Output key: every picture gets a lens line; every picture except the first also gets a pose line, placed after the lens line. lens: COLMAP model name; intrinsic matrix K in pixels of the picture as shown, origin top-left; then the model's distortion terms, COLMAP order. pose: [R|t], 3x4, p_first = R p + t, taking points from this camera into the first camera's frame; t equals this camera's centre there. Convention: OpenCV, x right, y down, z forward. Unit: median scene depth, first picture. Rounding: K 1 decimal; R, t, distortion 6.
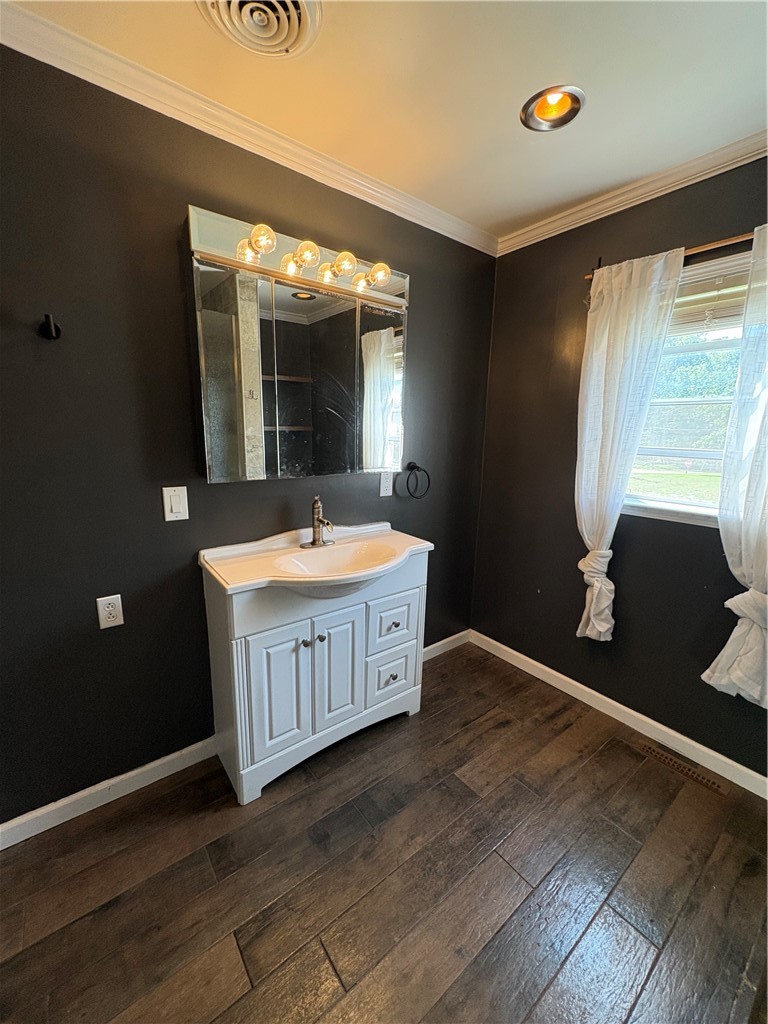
lens RADIAL K [[406.7, 0, 384.8], [0, 406.7, 511.2], [0, 0, 1]] dist [-0.001380, 0.000134]
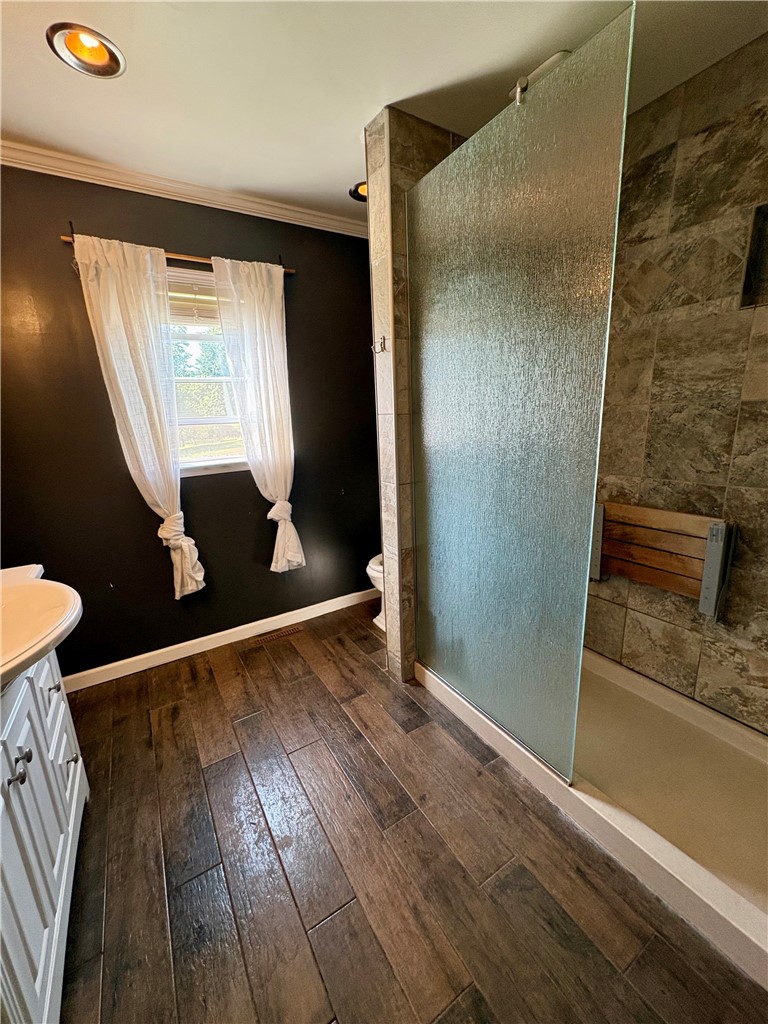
lens RADIAL K [[406.7, 0, 383.5], [0, 406.7, 510.3], [0, 0, 1]] dist [-0.001380, 0.000134]
pose [[0.110091, -0.254954, 0.960666, -0.513864], [0.238977, 0.944977, 0.223404, -0.027456], [-0.964764, 0.204982, 0.164962, 0.305562]]
